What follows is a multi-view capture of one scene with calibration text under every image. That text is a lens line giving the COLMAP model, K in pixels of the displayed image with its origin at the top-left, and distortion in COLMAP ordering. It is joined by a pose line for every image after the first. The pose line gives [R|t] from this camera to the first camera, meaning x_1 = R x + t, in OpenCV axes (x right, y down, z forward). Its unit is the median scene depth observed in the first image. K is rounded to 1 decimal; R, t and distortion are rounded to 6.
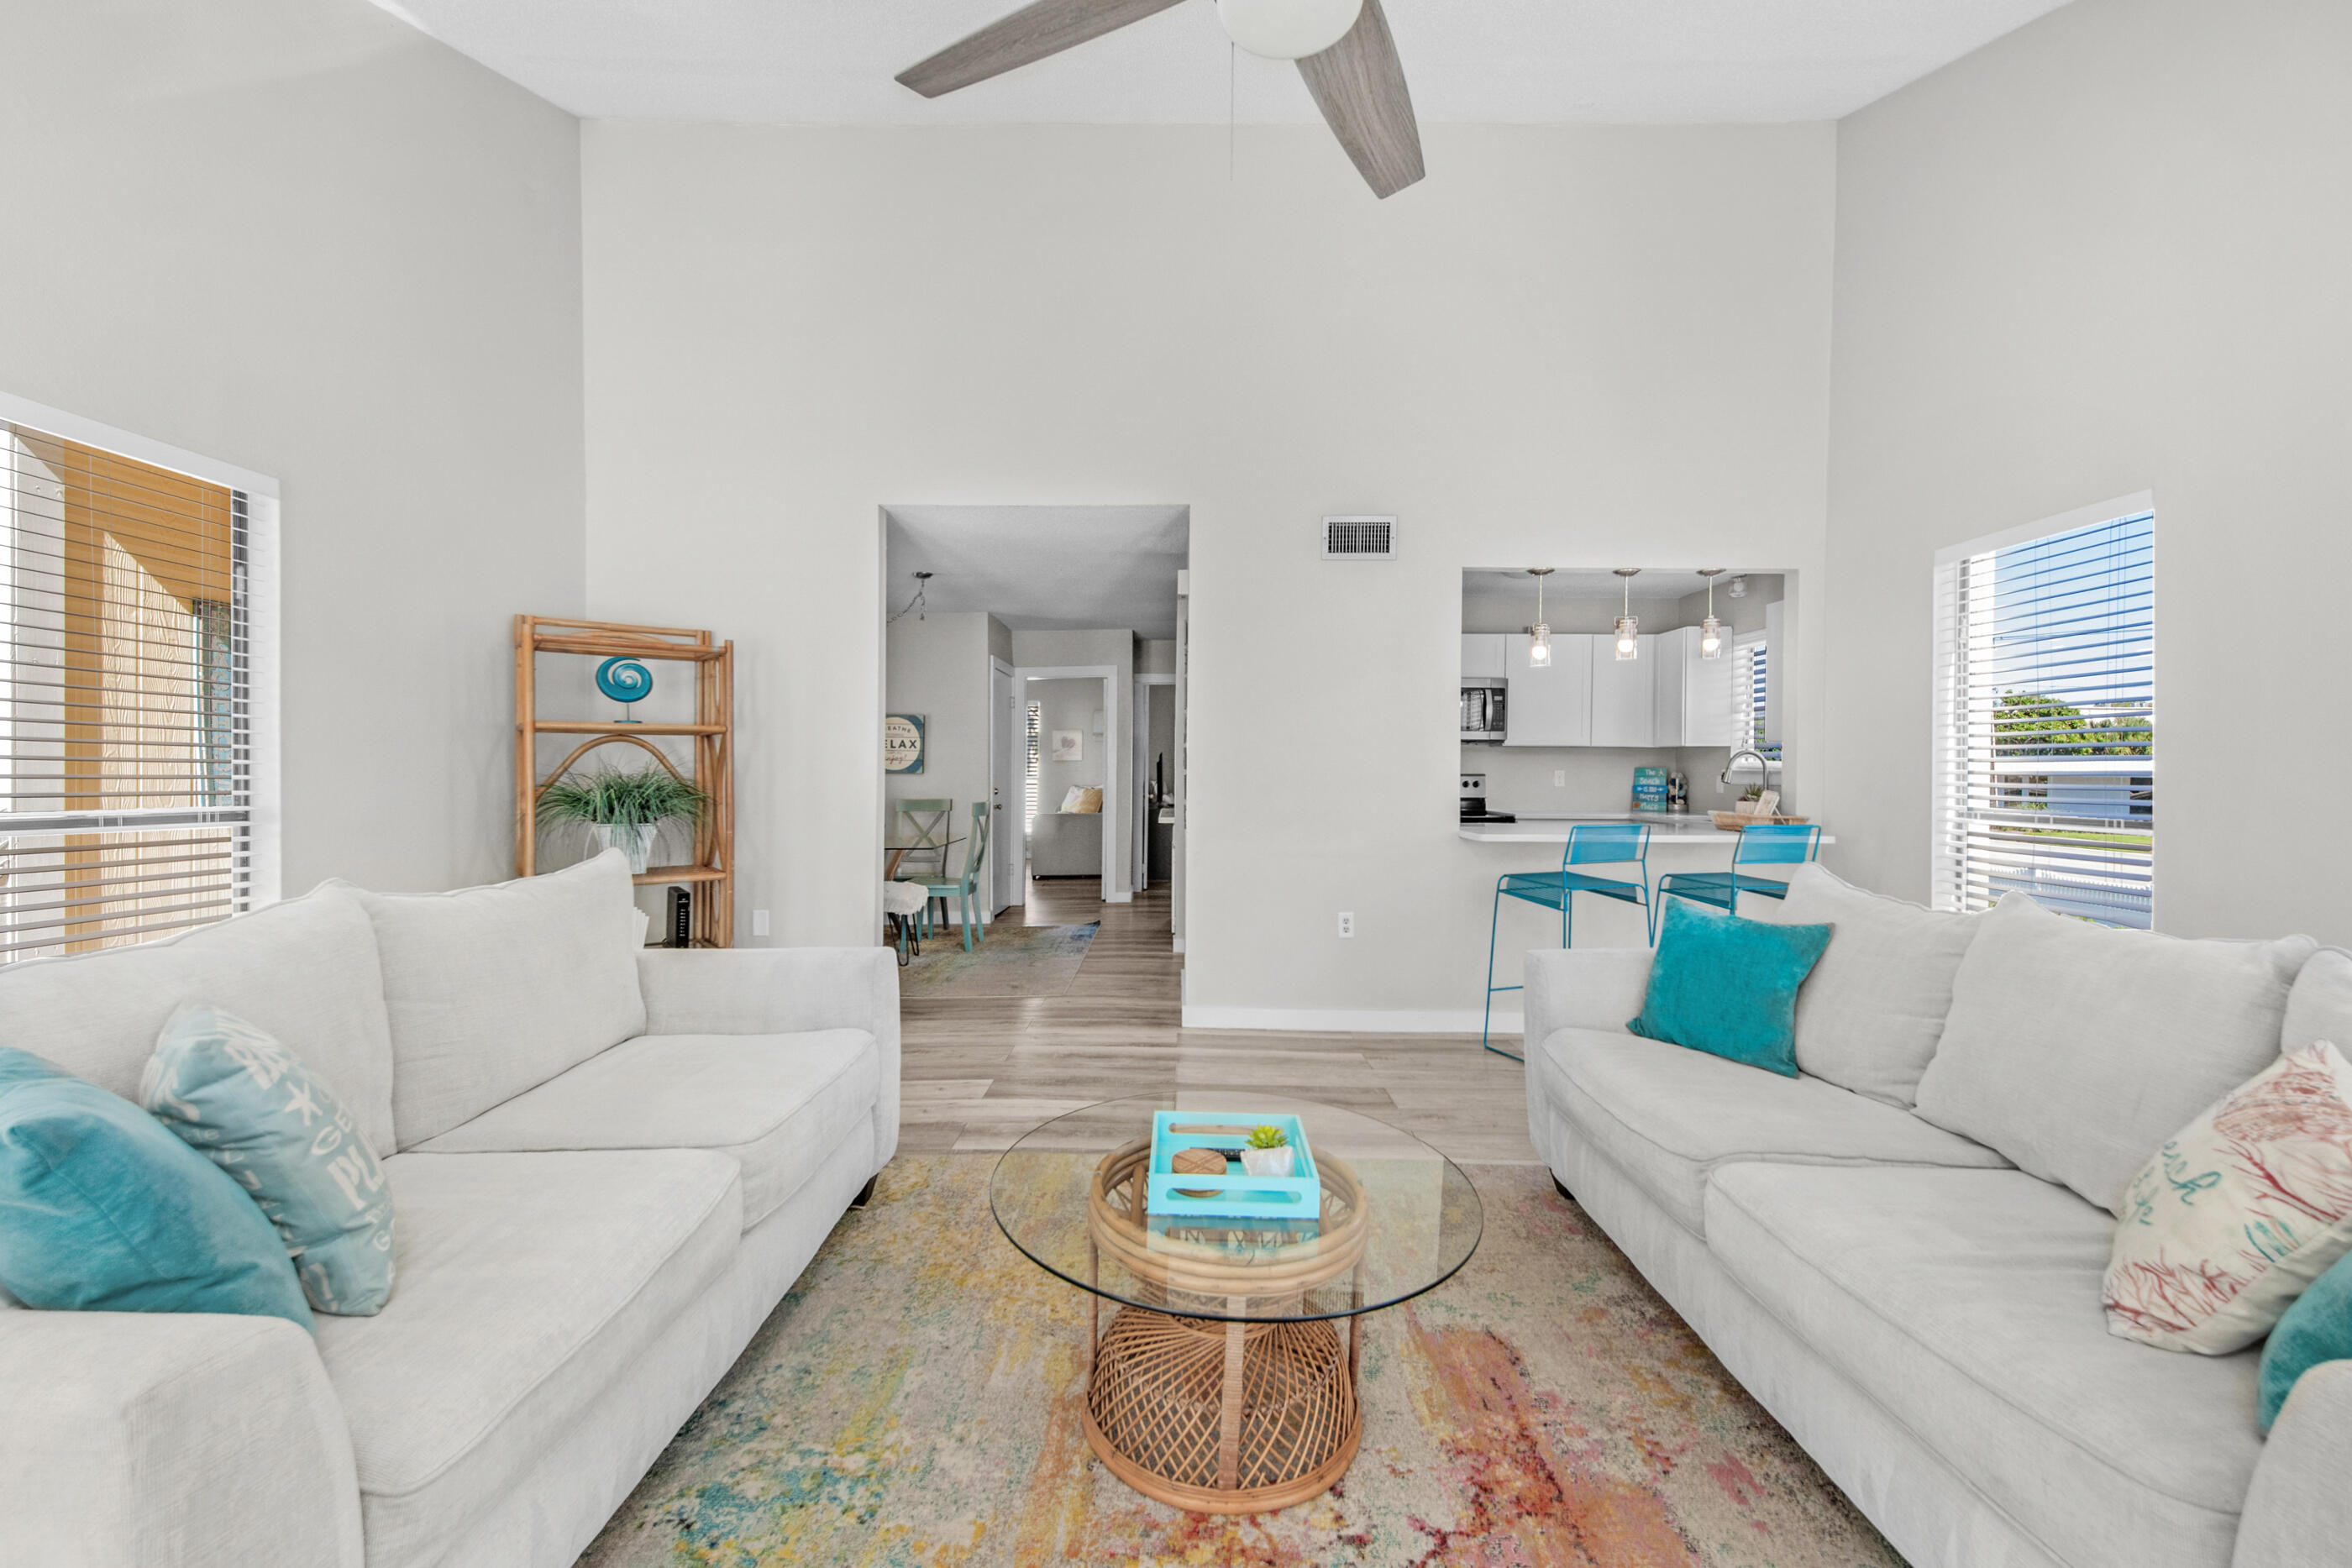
lens RADIAL K [[966.6, 0, 1185.0], [0, 966.6, 787.0], [0, 0, 1]] dist [0.009326, -0.000904]
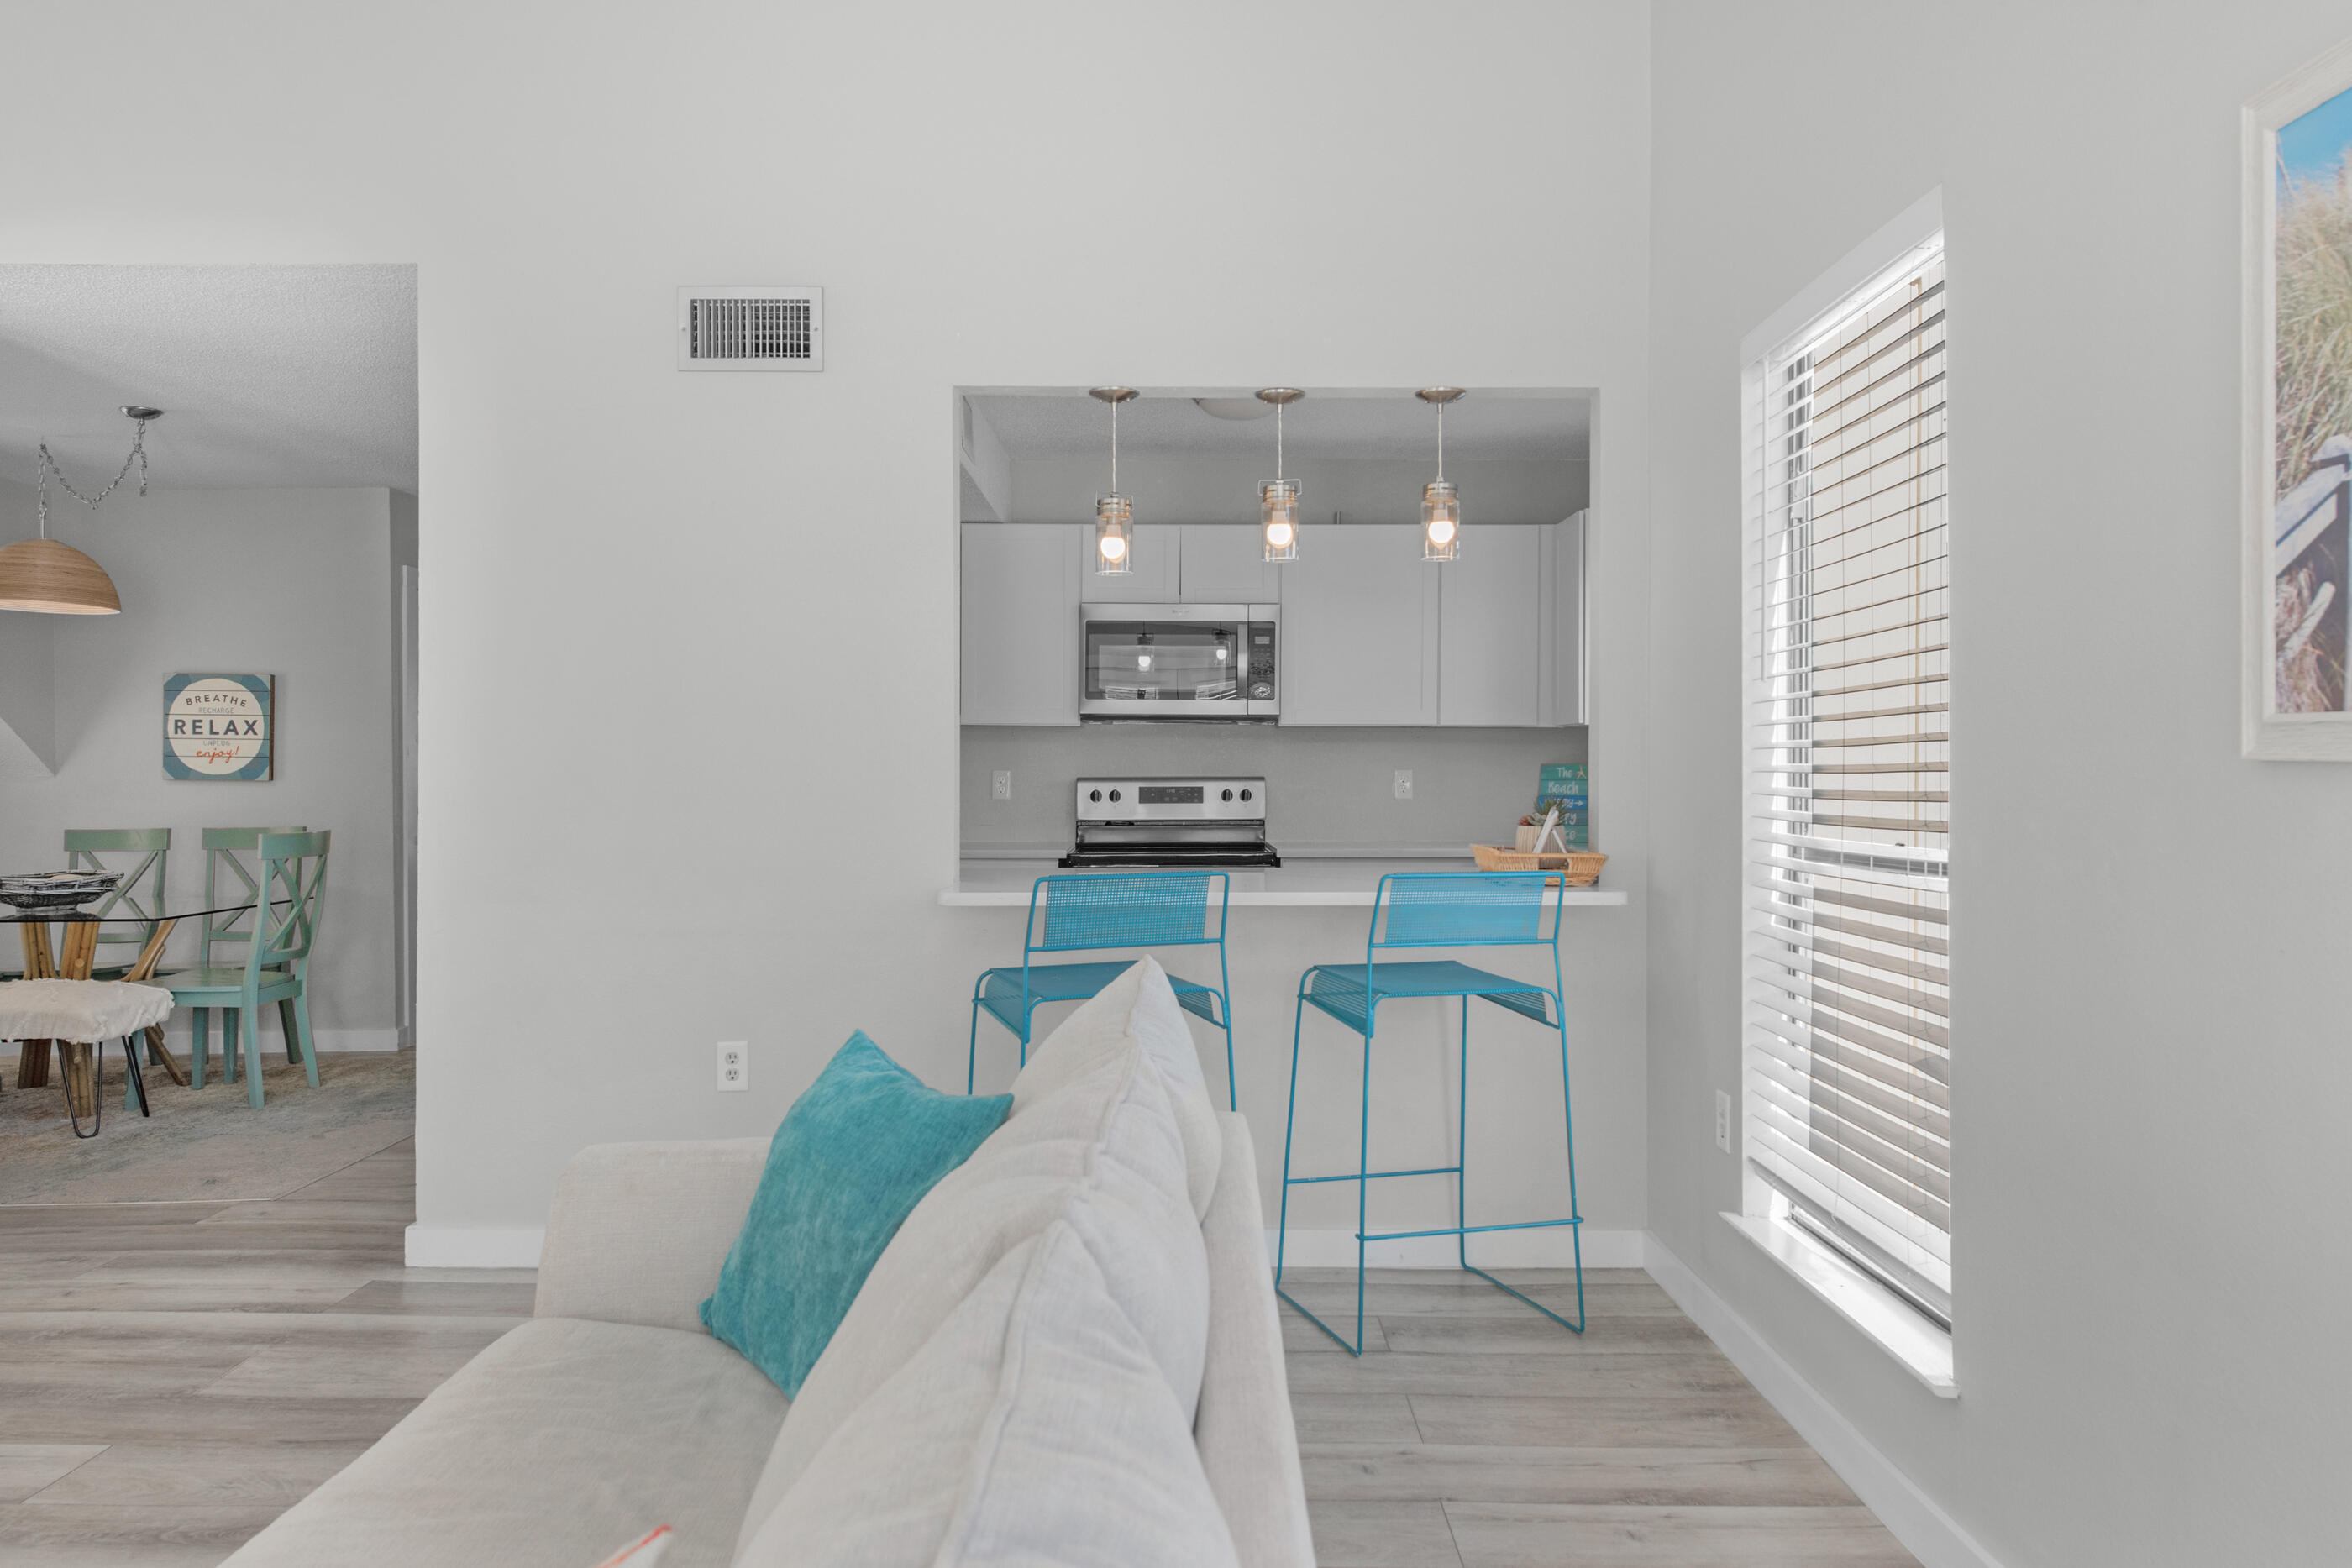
lens RADIAL K [[1623.4, 0, 1172.4], [0, 1623.4, 766.6], [0, 0, 1]] dist [0.038198, -0.022972]
pose [[0.999972, -0.004427, -0.006104, 0.431732], [0.004291, 0.999746, -0.022128, 0.001401], [0.006201, 0.022102, 0.999736, 0.123652]]
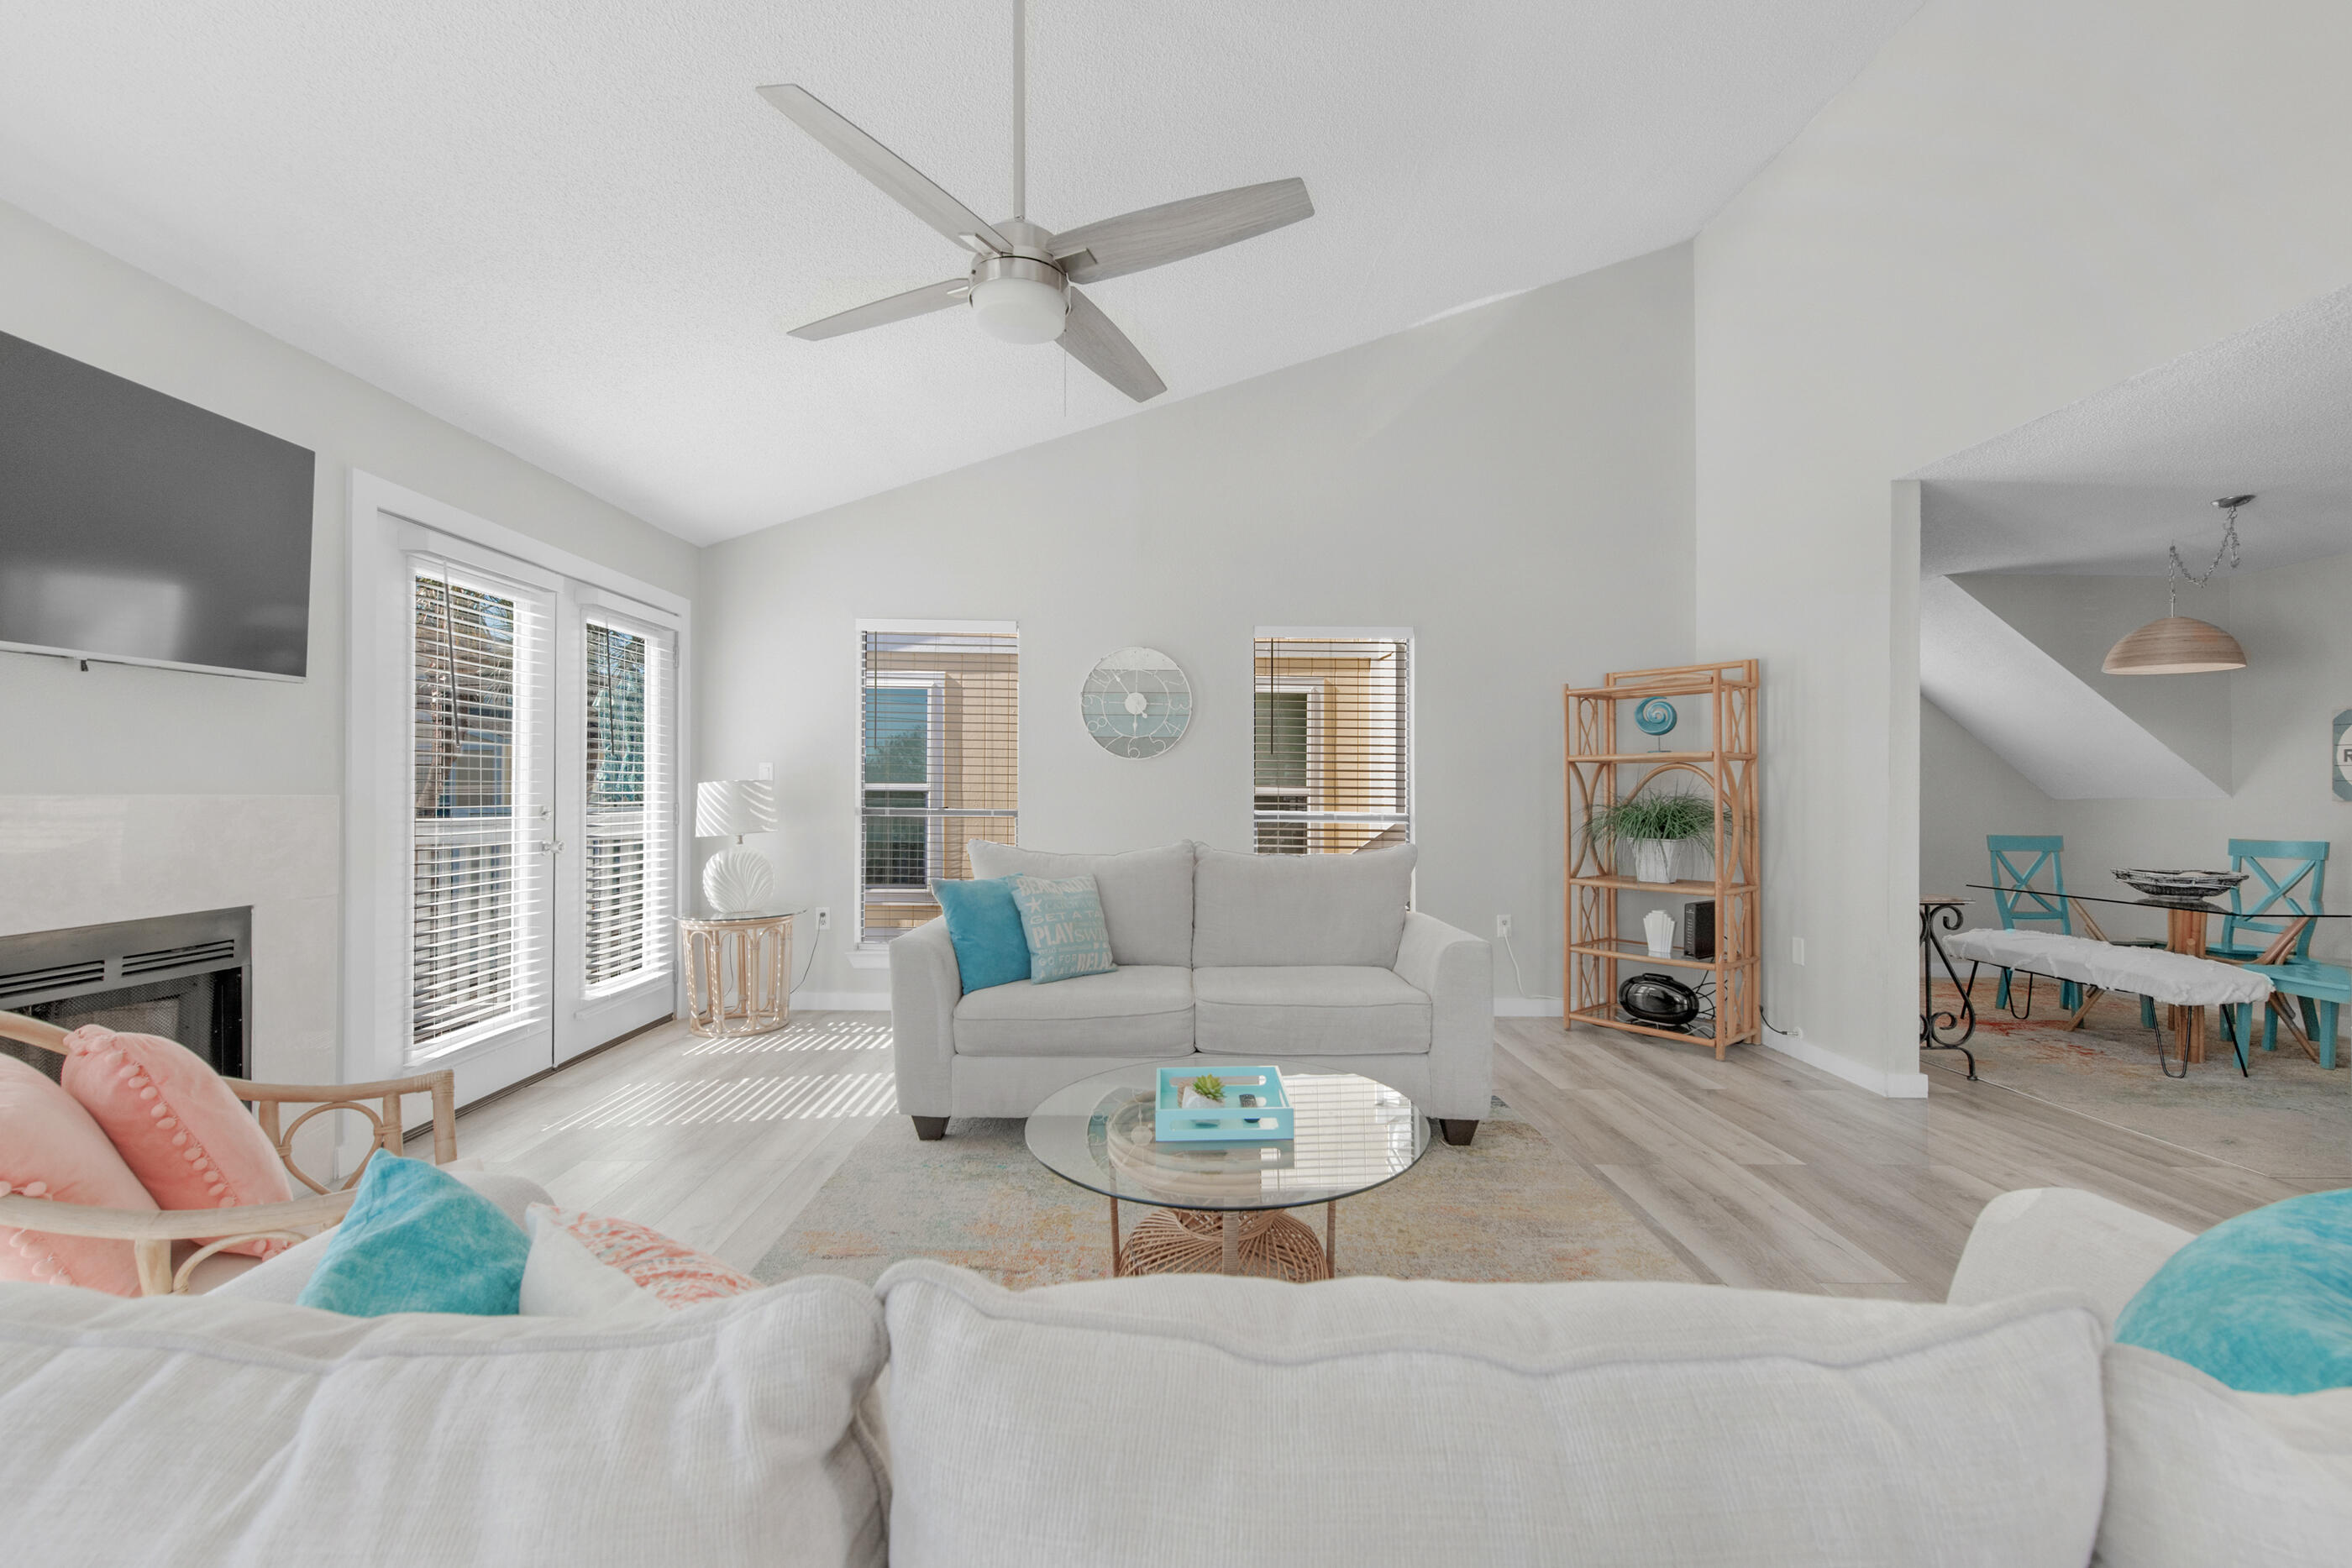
lens RADIAL K [[966.6, 0, 1192.8], [0, 966.6, 788.1], [0, 0, 1]] dist [0.009326, -0.000904]
pose [[0.022031, -0.008416, -0.999722, 0.532524], [-0.022076, 0.999717, -0.008902, -0.001180], [0.999514, 0.022266, 0.021839, 0.383873]]
